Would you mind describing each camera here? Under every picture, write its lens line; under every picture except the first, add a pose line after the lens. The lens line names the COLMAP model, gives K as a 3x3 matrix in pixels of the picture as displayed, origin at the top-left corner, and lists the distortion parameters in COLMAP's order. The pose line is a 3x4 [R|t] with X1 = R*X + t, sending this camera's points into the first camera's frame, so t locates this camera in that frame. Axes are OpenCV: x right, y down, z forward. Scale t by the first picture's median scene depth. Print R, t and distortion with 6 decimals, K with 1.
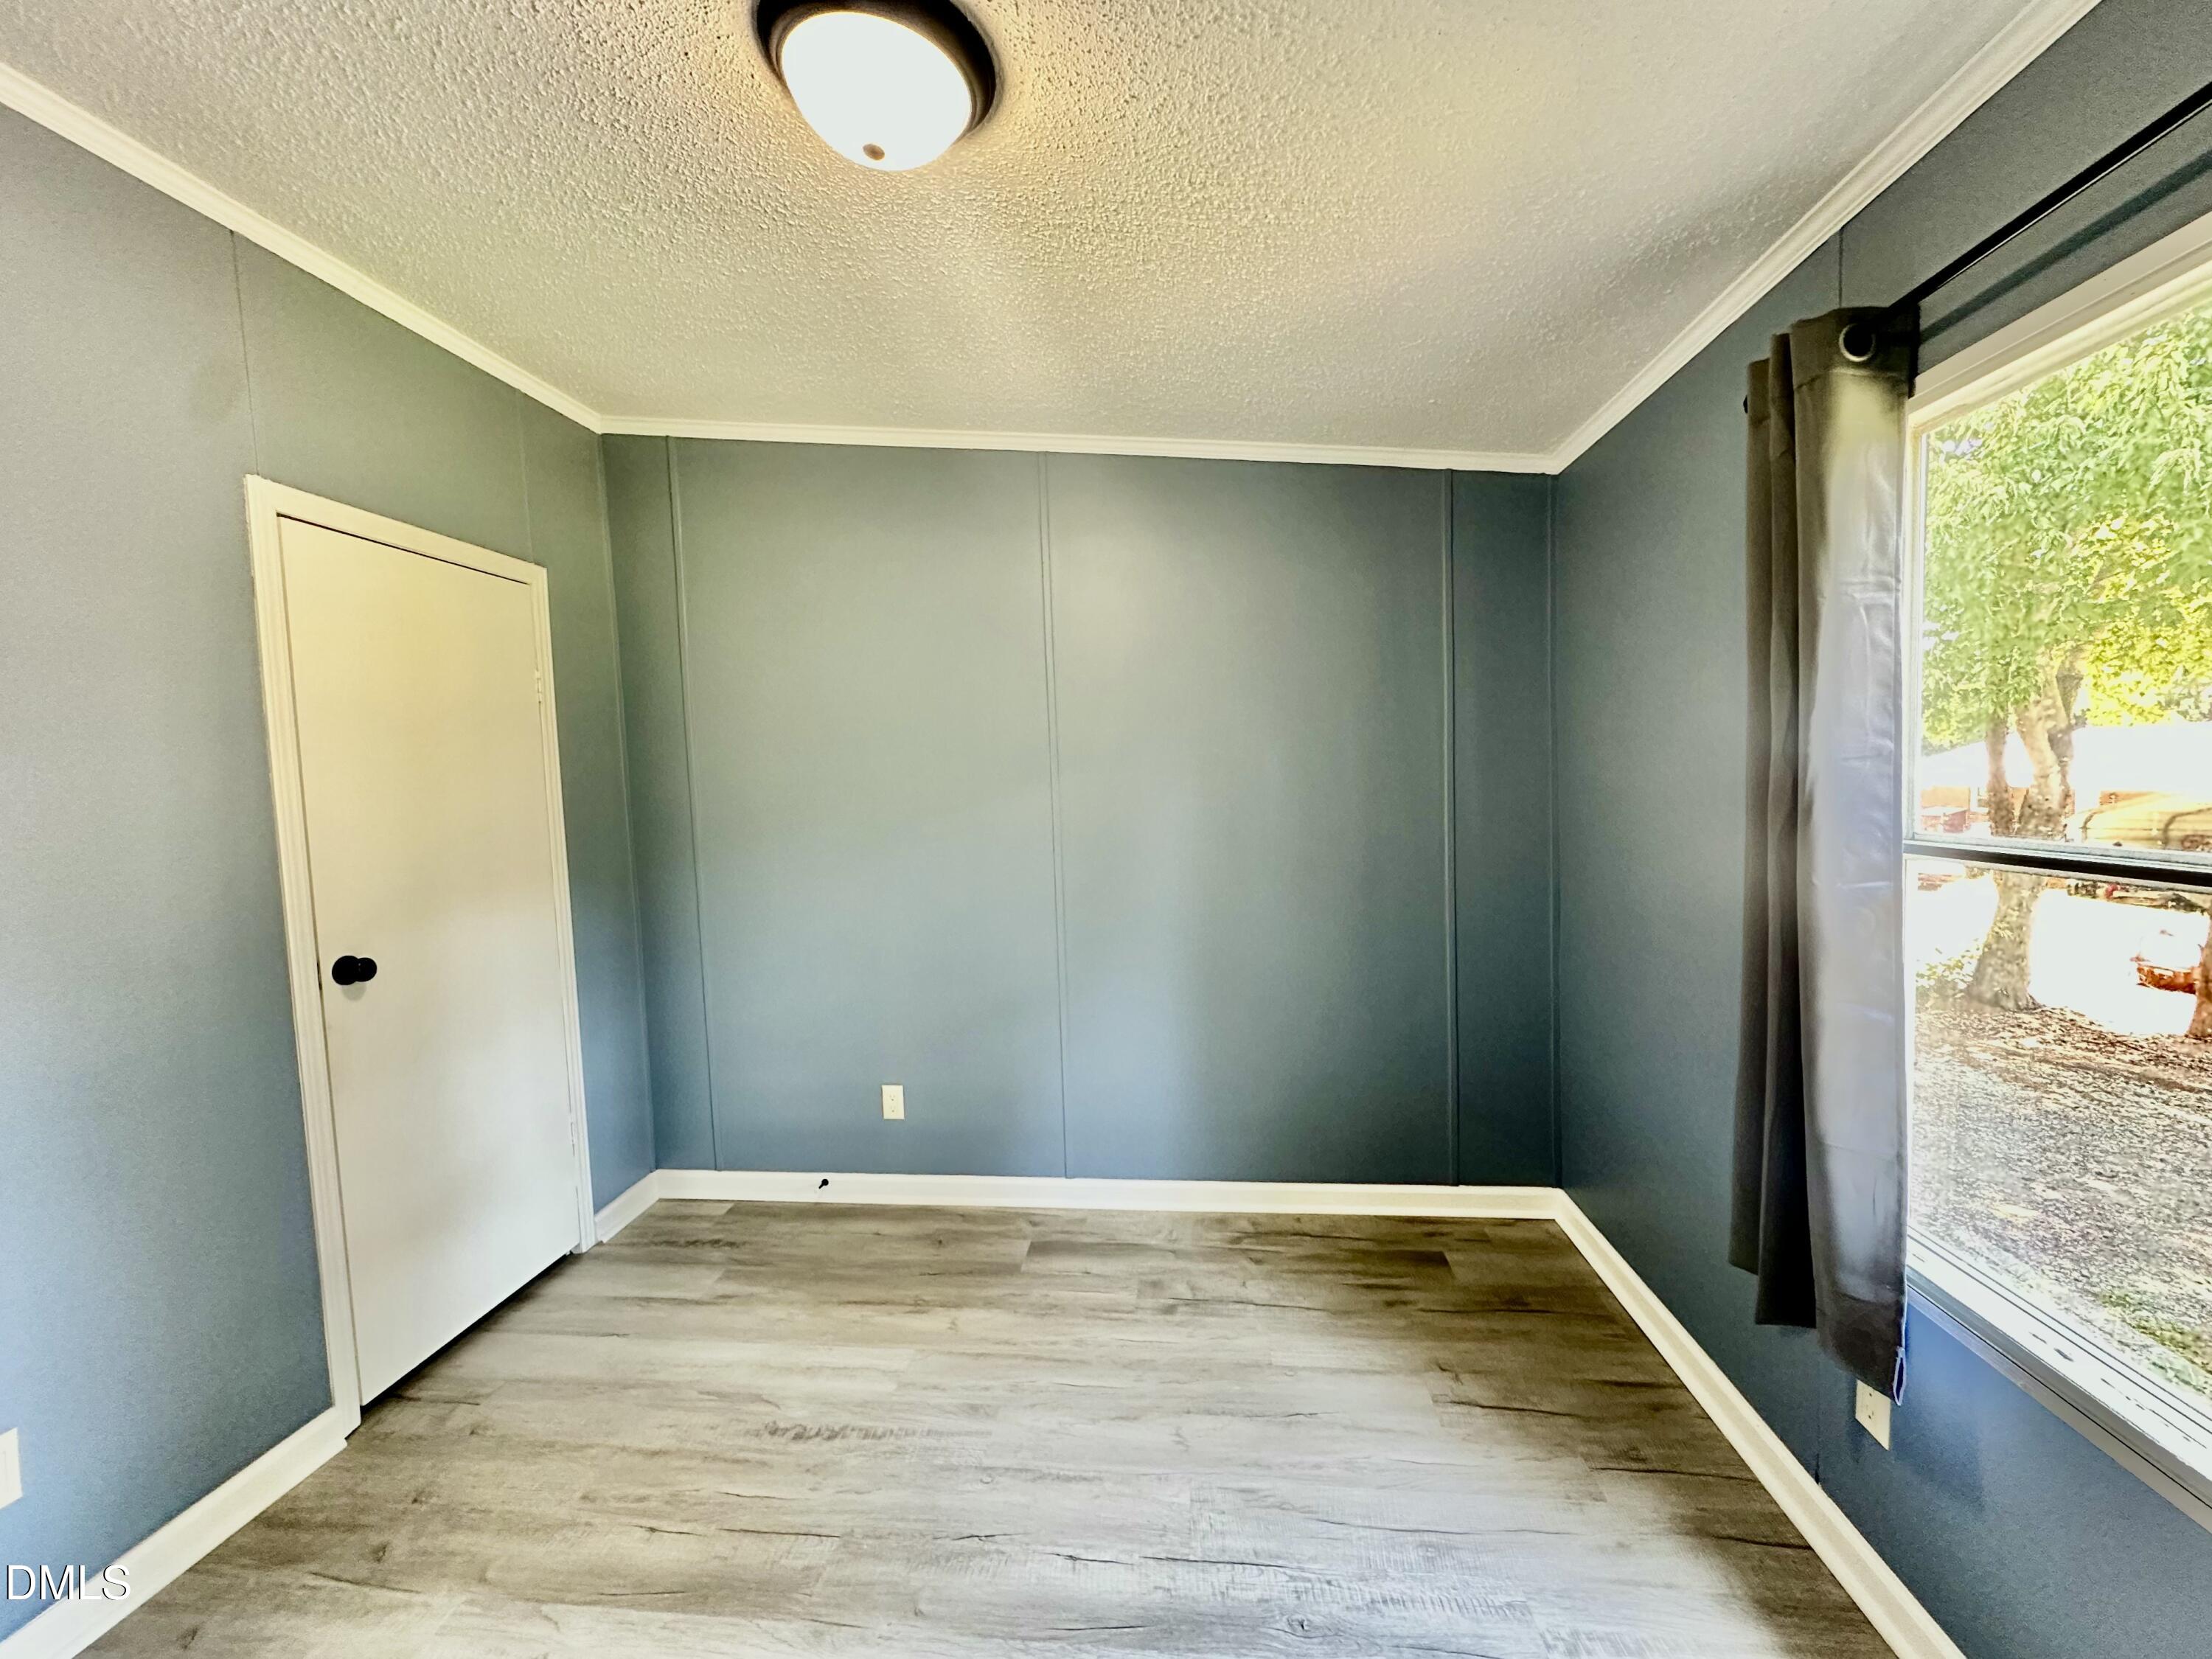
lens RADIAL K [[886.4, 0, 1105.8], [0, 886.4, 825.7], [0, 0, 1]] dist [-0.004454, 0.001325]
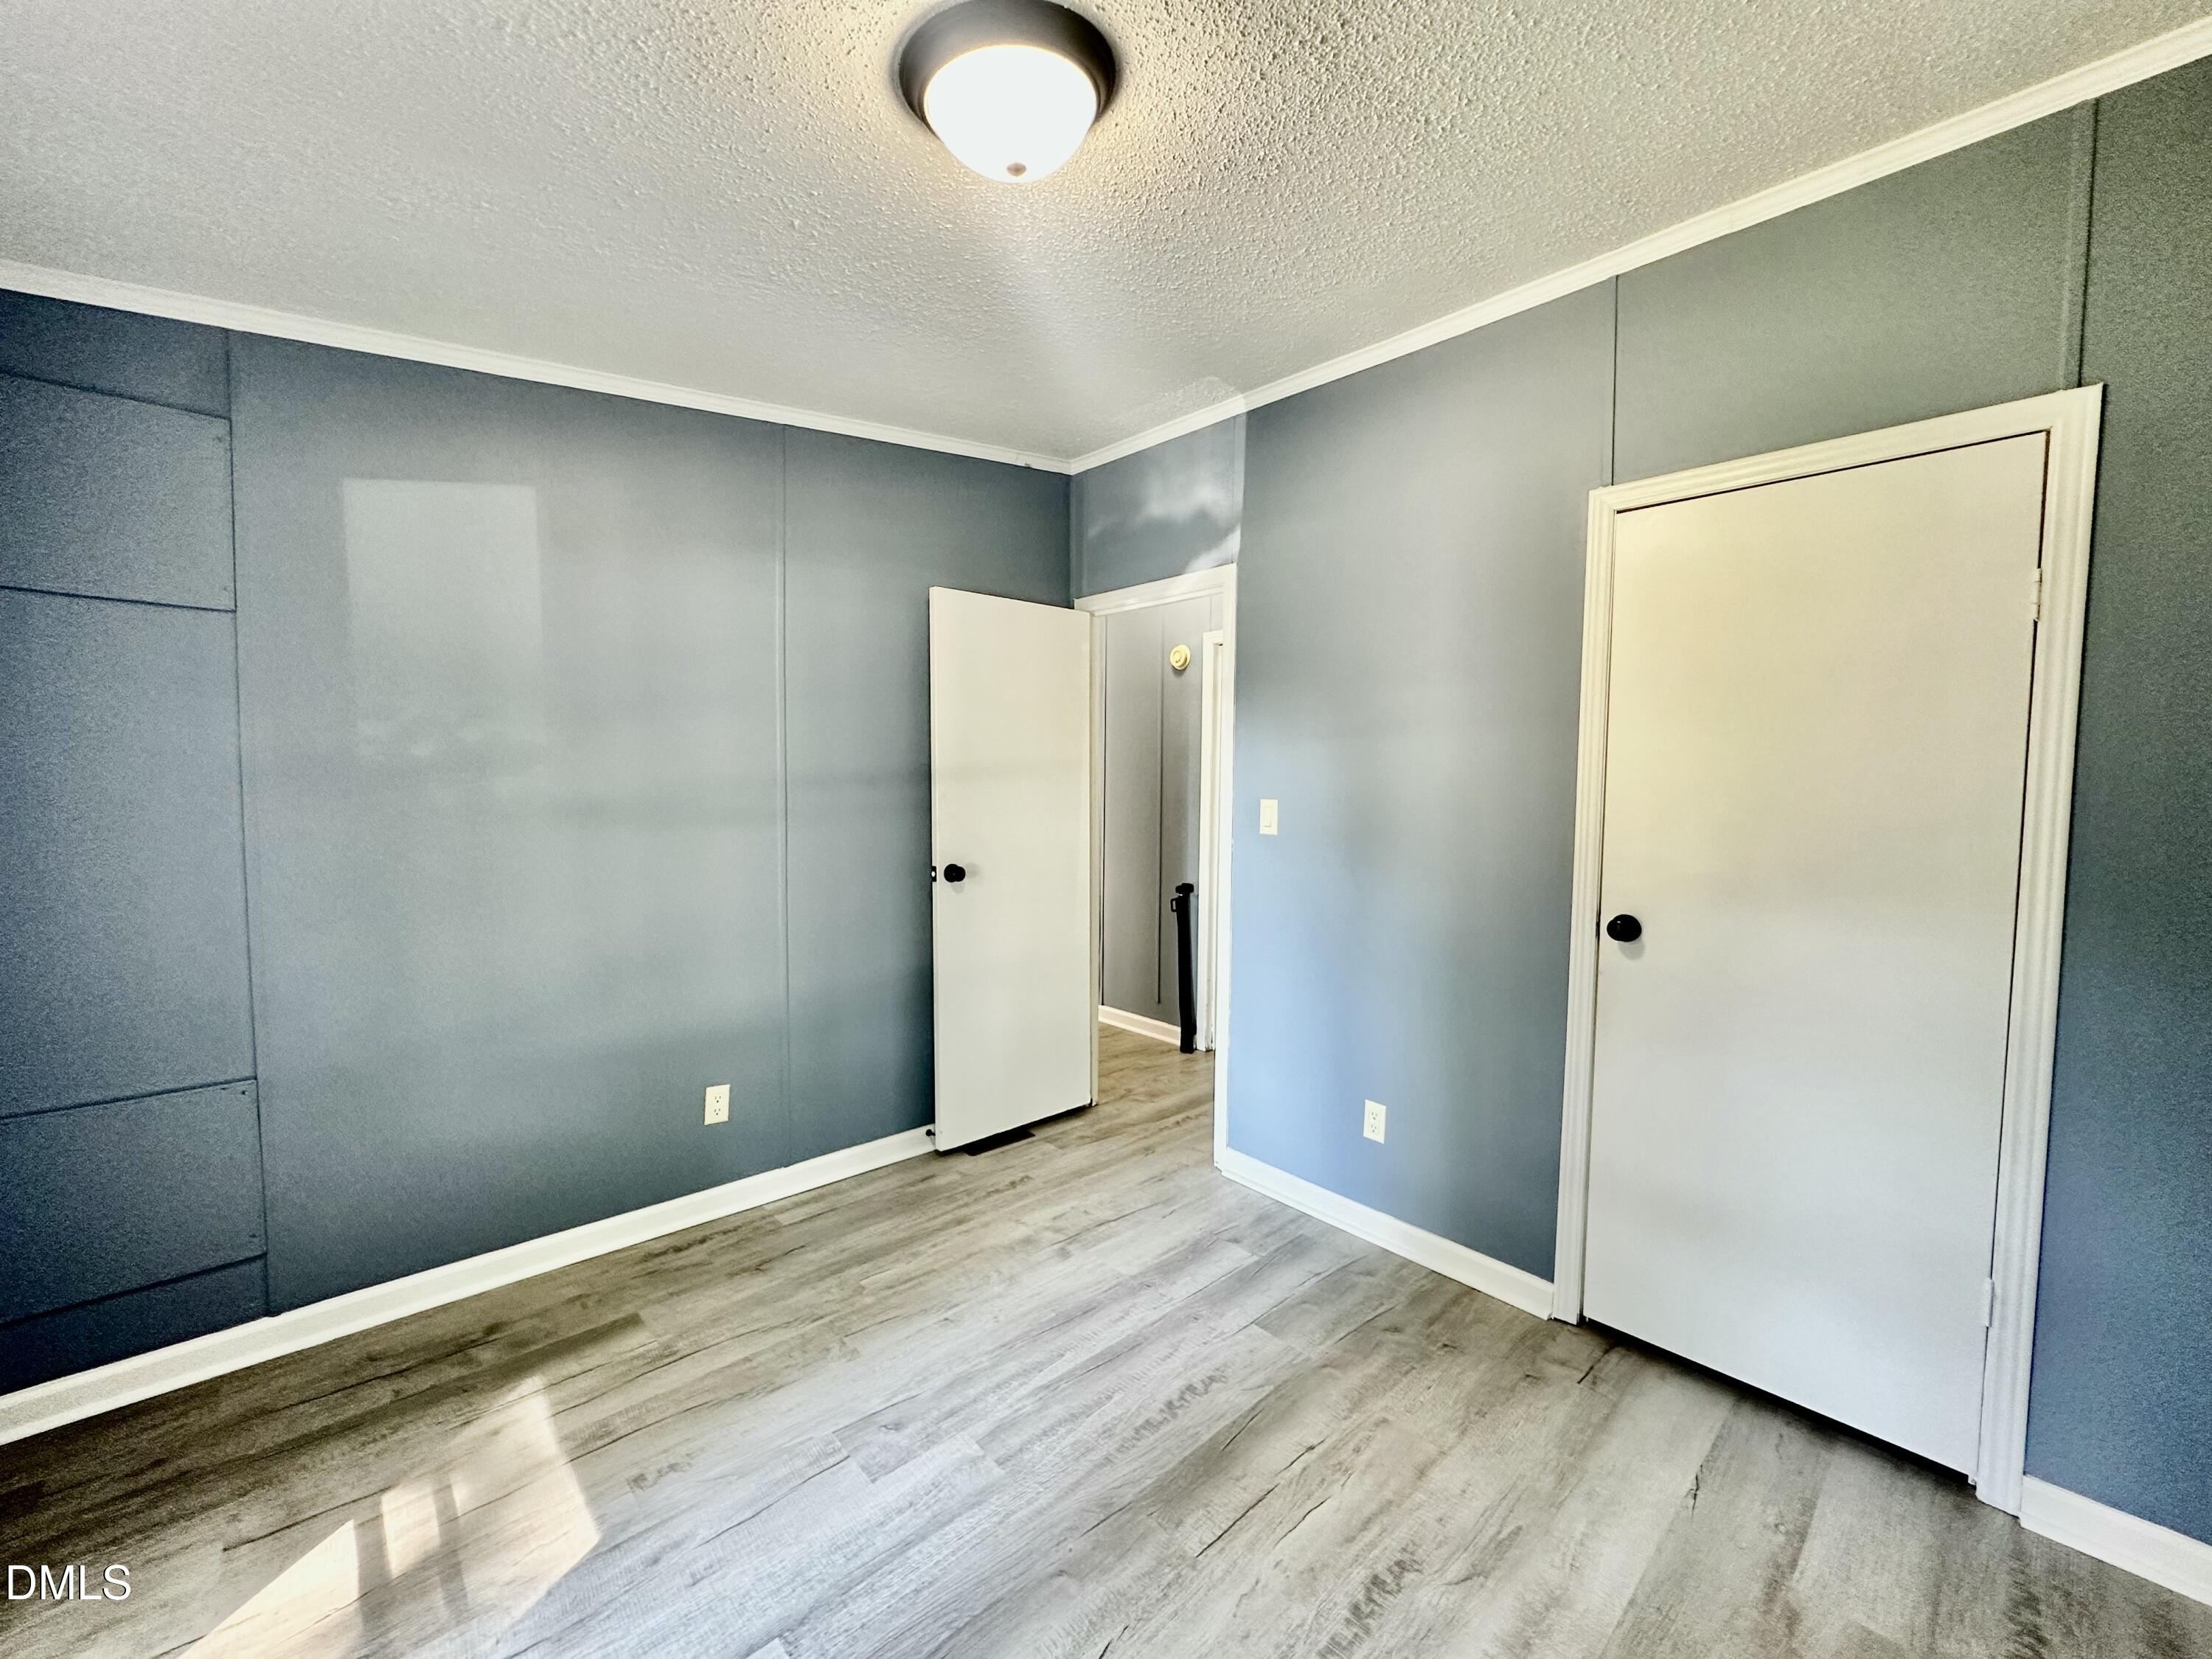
lens RADIAL K [[886.4, 0, 1105.5], [0, 886.4, 827.1], [0, 0, 1]] dist [-0.004454, 0.001325]
pose [[-0.656729, 0.069776, -0.750892, 0.363127], [-0.026738, 0.992930, 0.115653, -0.066722], [0.753653, 0.096030, -0.650220, 1.276792]]
